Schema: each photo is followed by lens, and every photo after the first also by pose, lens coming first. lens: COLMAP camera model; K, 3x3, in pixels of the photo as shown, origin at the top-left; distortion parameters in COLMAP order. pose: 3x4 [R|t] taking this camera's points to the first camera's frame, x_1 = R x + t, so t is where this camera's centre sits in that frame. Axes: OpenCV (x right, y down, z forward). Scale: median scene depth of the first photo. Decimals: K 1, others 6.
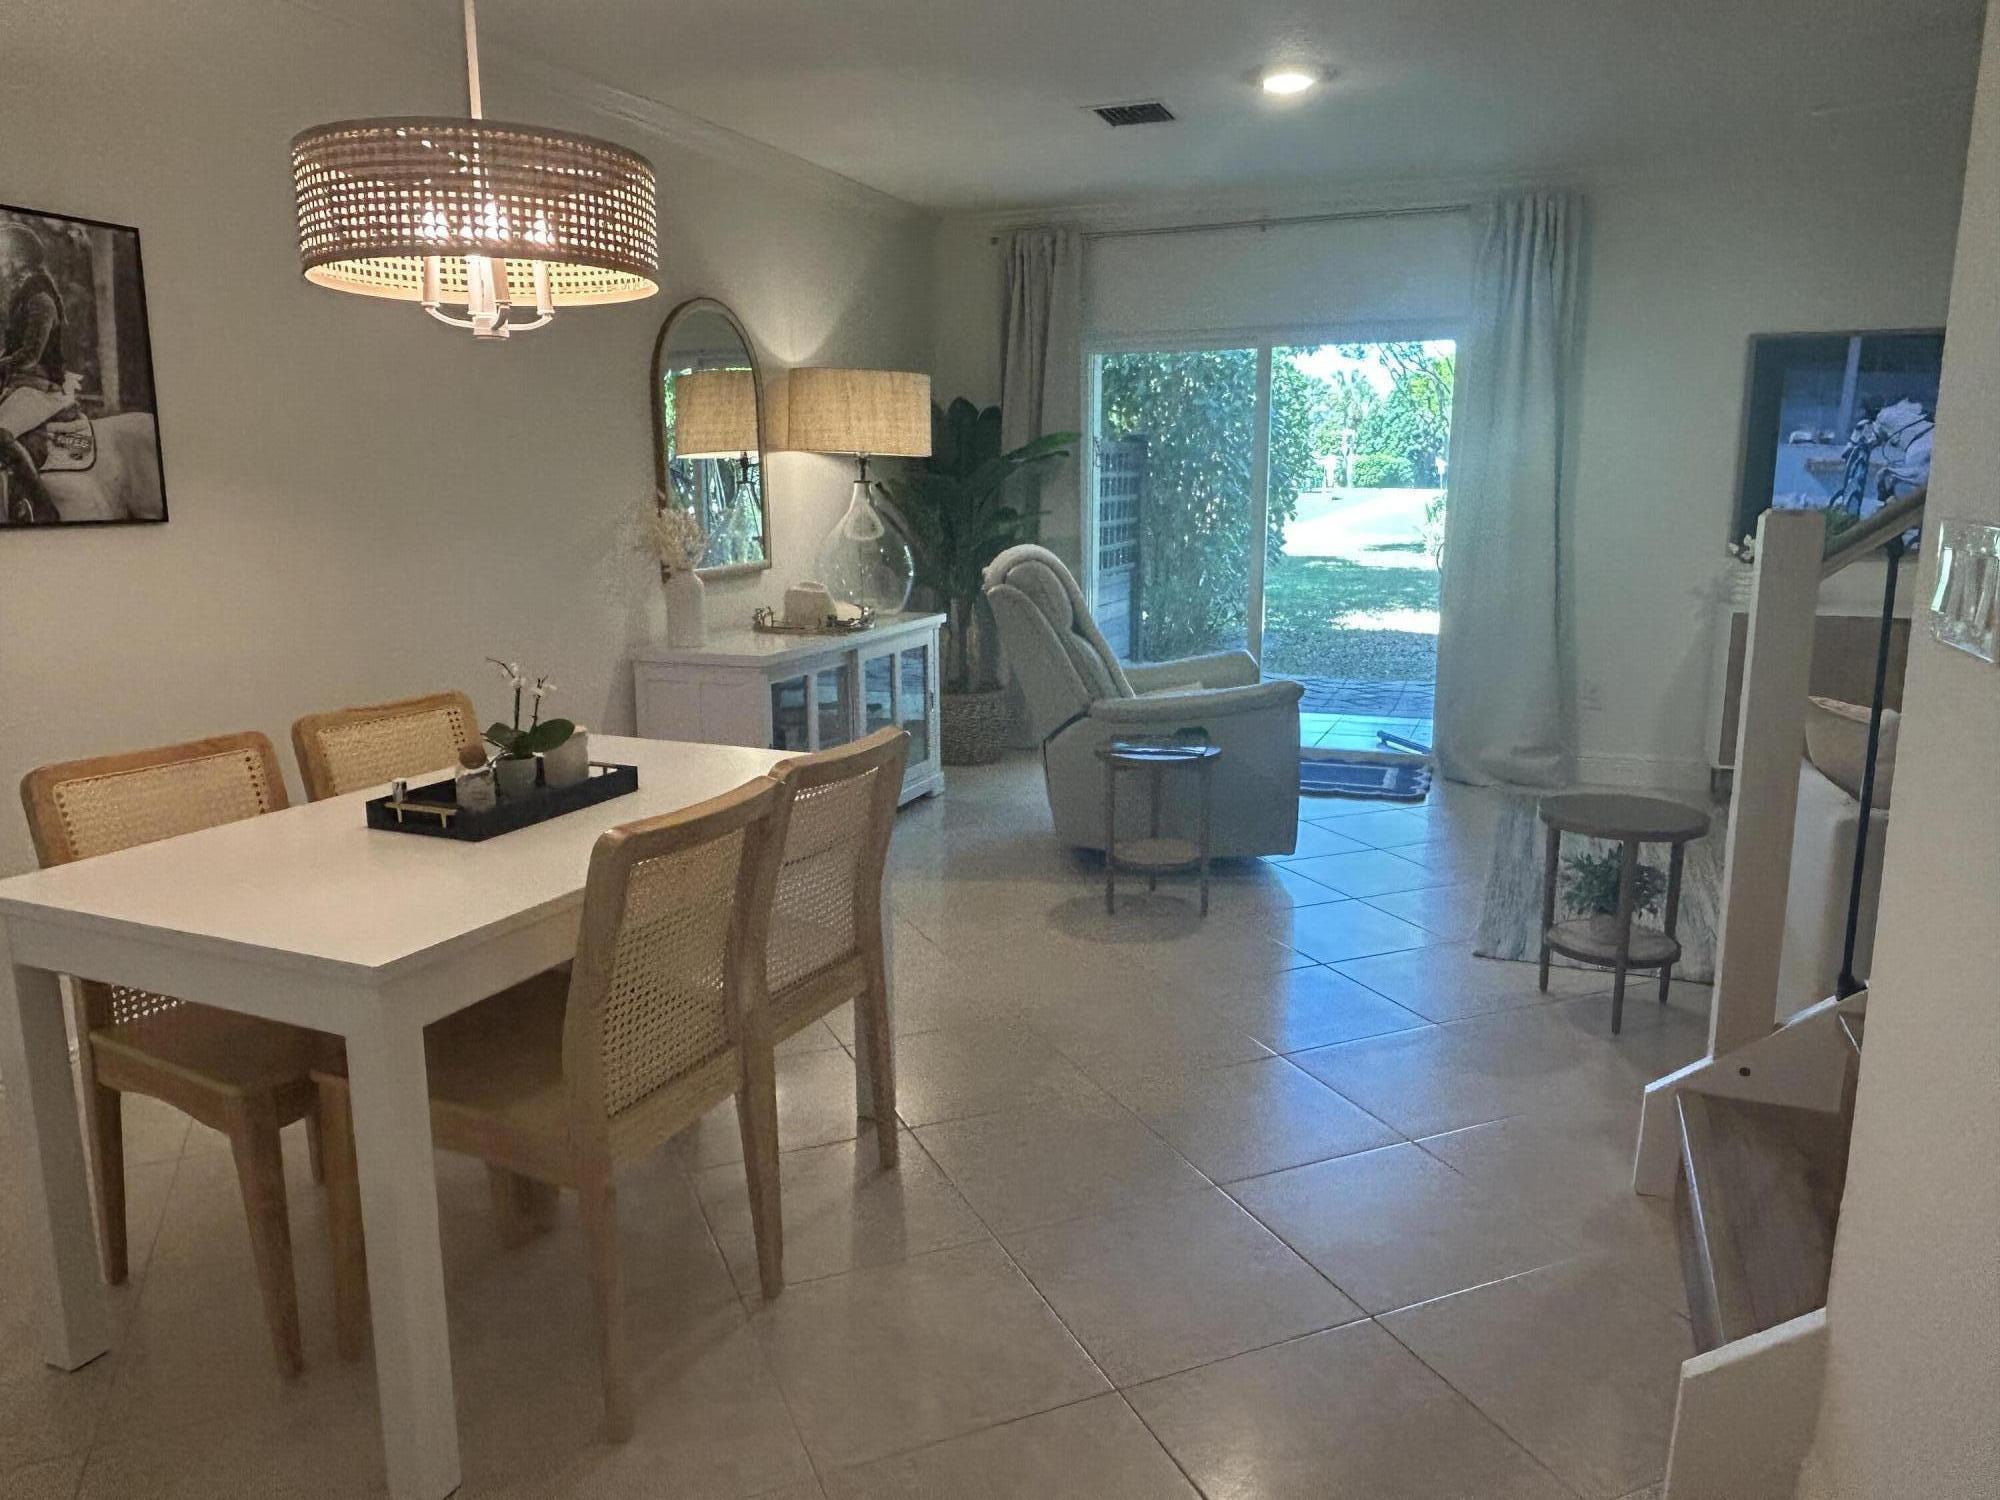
lens RADIAL K [[1385.3, 0, 996.3], [0, 1385.3, 753.2], [0, 0, 1]] dist [-0.002012, -0.009575]
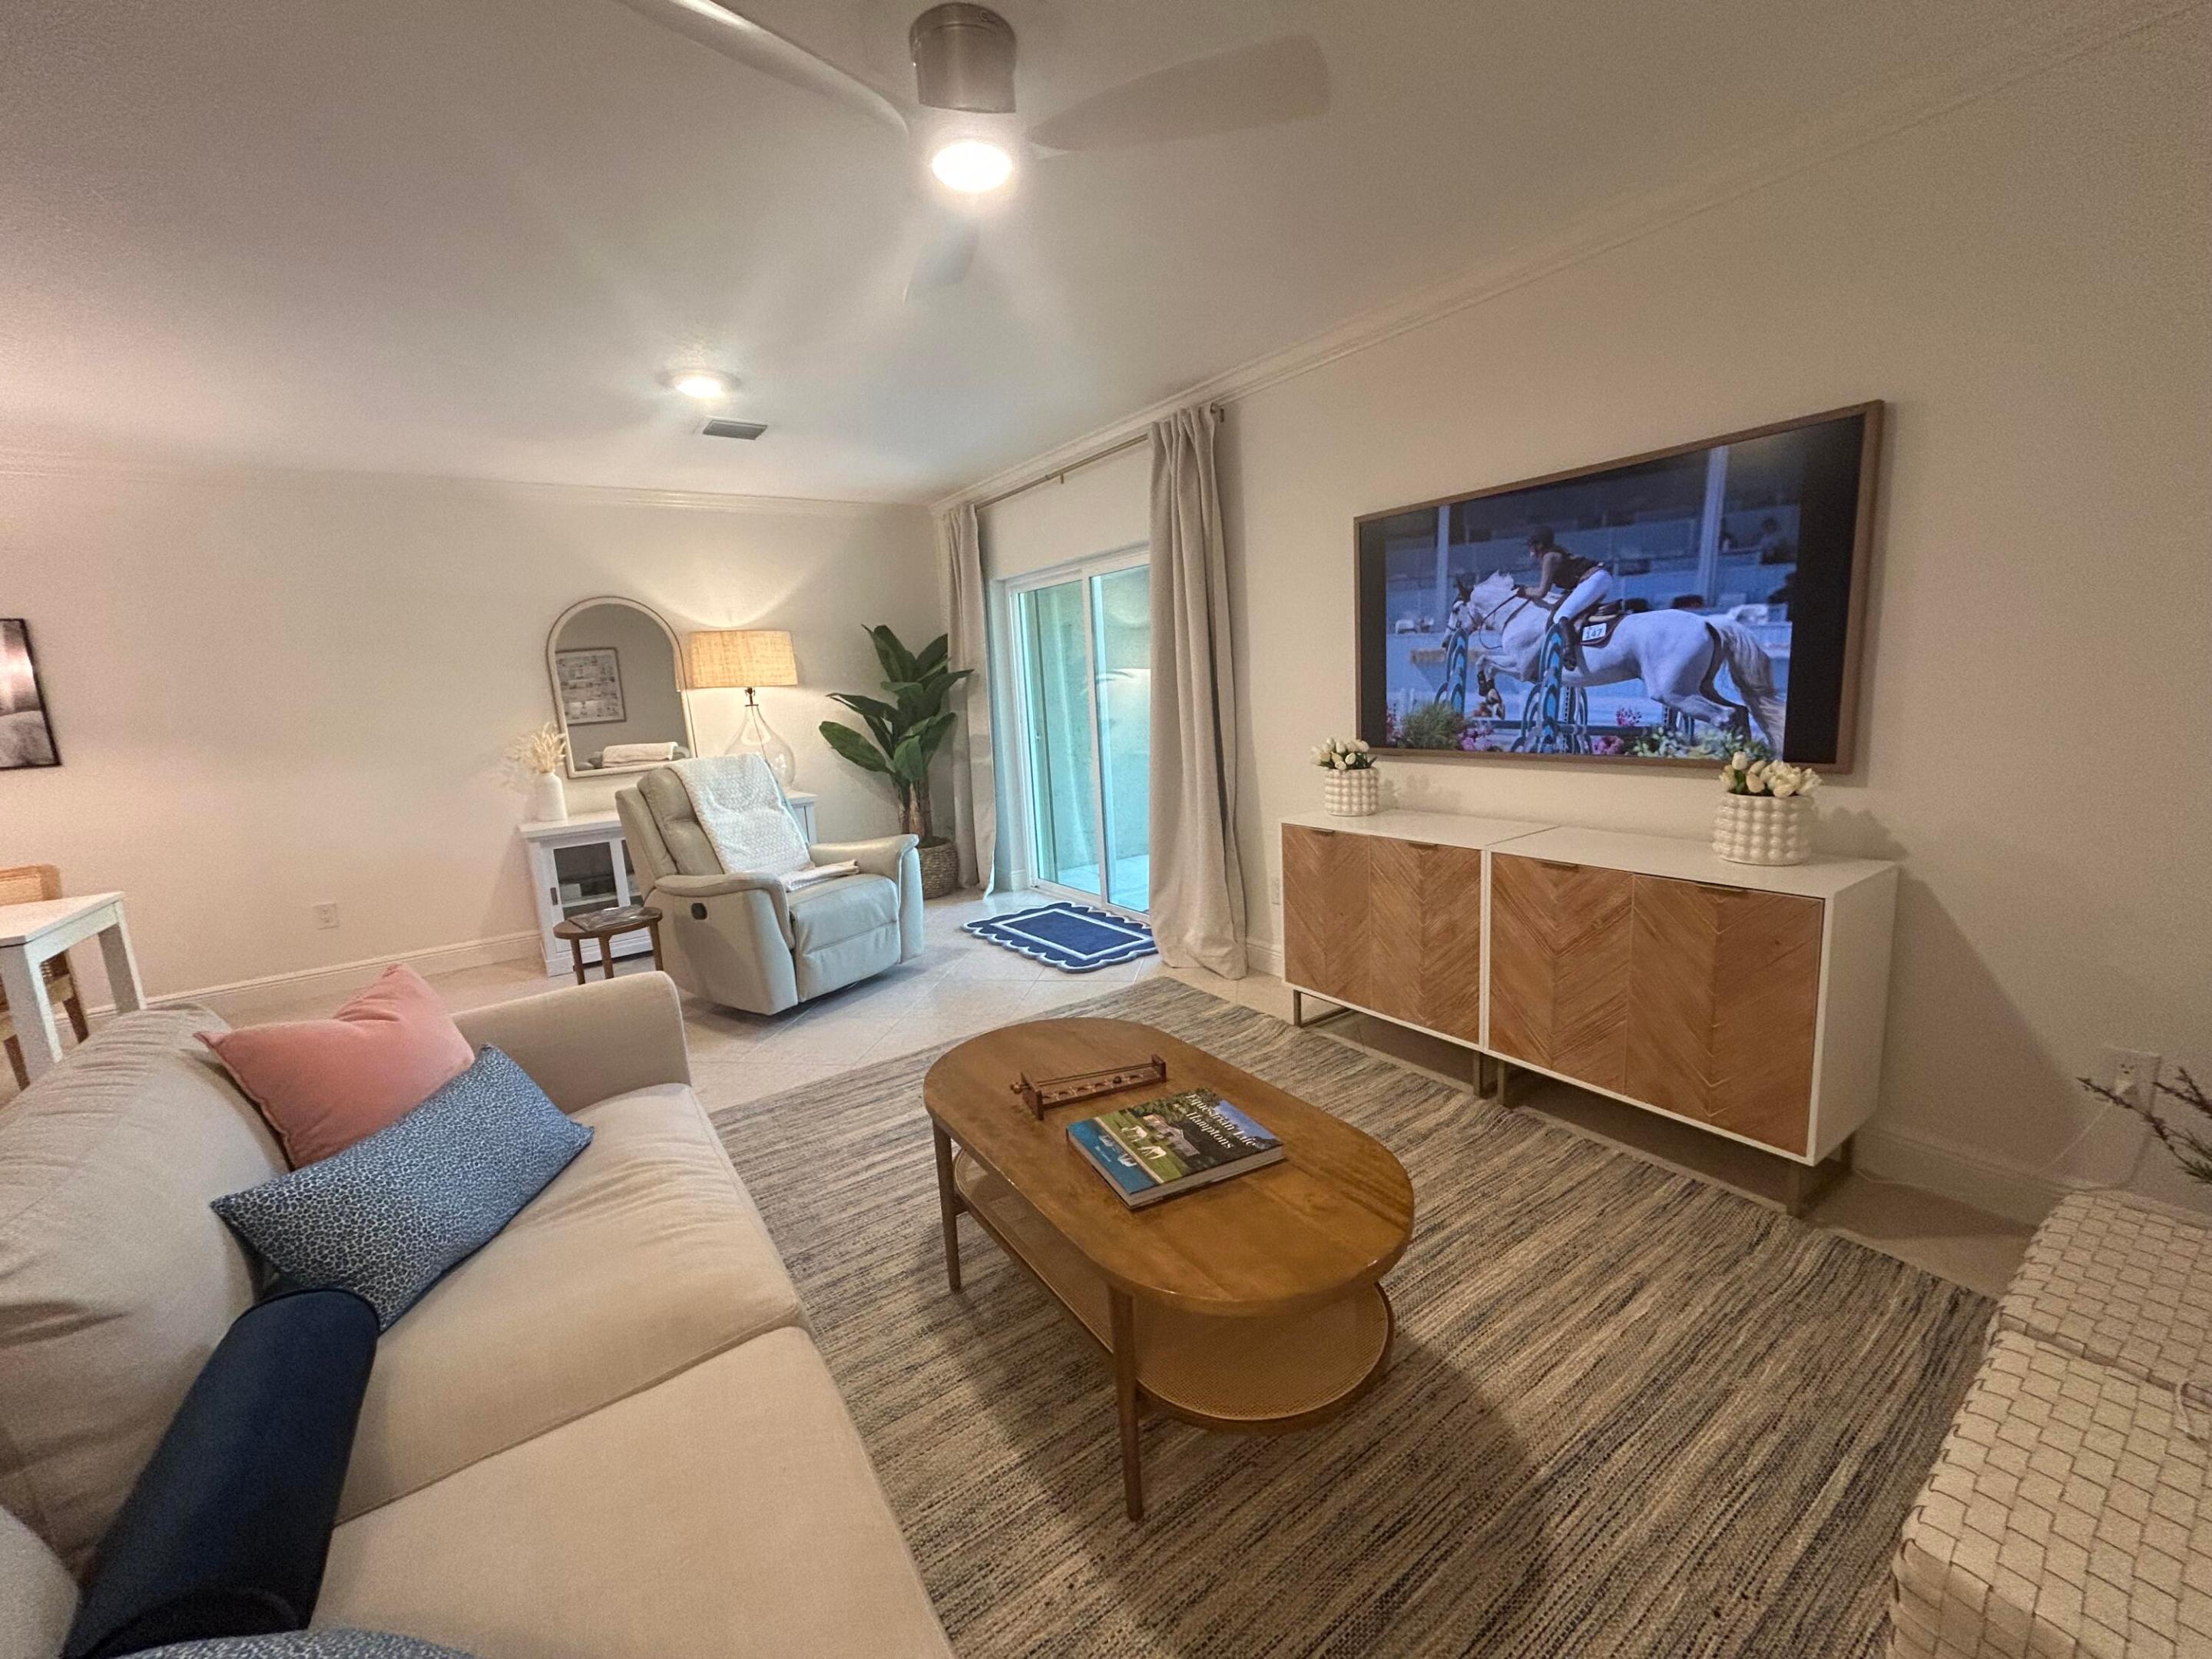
lens RADIAL K [[887.0, 0, 1107.4], [0, 887.0, 832.2], [0, 0, 1]] dist [0.000865, -0.000668]
pose [[0.843593, 0.049530, -0.534693, 0.742728], [-0.052041, 0.998591, 0.010397, -0.093843], [0.534455, 0.019055, 0.844982, 0.426072]]
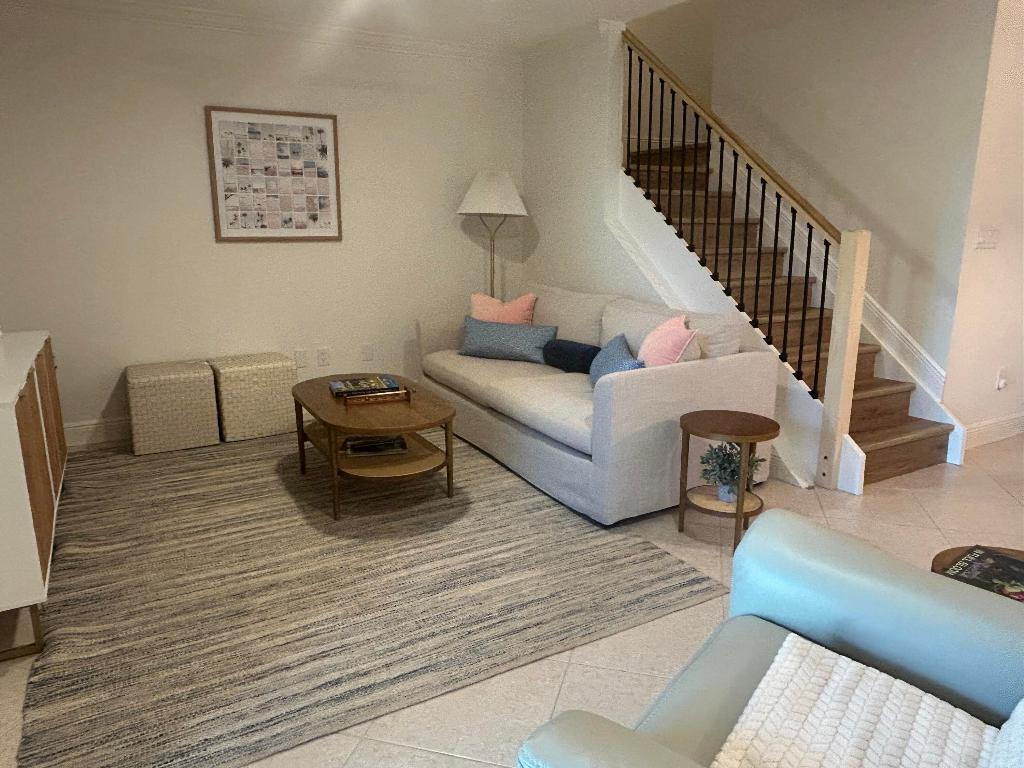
lens RADIAL K [[709.3, 0, 504.0], [0, 709.3, 382.6], [0, 0, 1]] dist [-0.002012, -0.009575]
pose [[-0.783462, -0.128130, 0.608087, 0.093756], [0.129136, 0.923586, 0.360989, -0.213087], [-0.607875, 0.361347, -0.707048, 1.087731]]
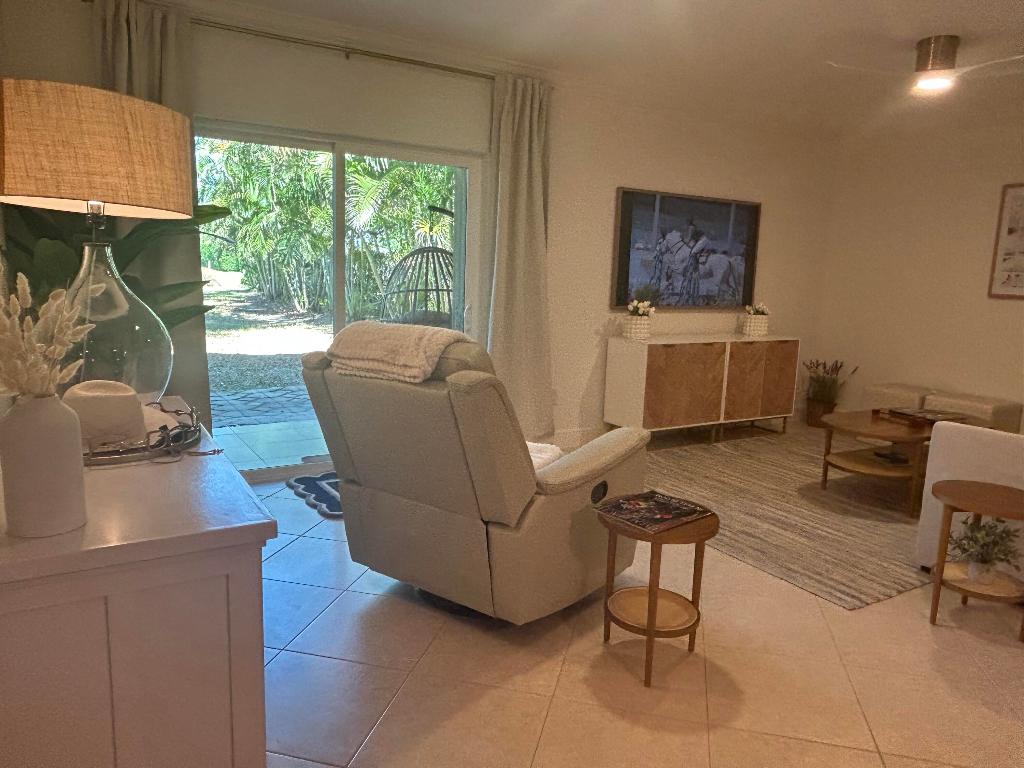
lens RADIAL K [[709.3, 0, 507.6], [0, 709.3, 384.9], [0, 0, 1]] dist [-0.002012, -0.009575]
pose [[0.595082, -0.107404, 0.796456, -0.295532], [0.117336, 0.992021, 0.046108, -0.111639], [-0.795053, 0.066015, 0.602936, 0.591784]]
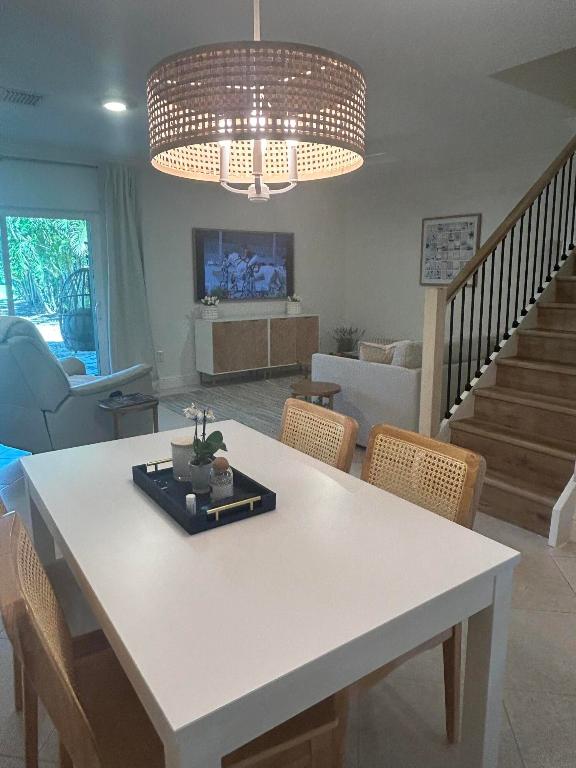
lens RADIAL K [[532.0, 0, 287.2], [0, 532.0, 381.6], [0, 0, 1]] dist [-0.002012, -0.009575]
pose [[0.519500, -0.170105, 0.837367, -0.357726], [0.164874, 0.981523, 0.097102, -0.060083], [-0.838413, 0.087615, 0.537947, 0.255826]]
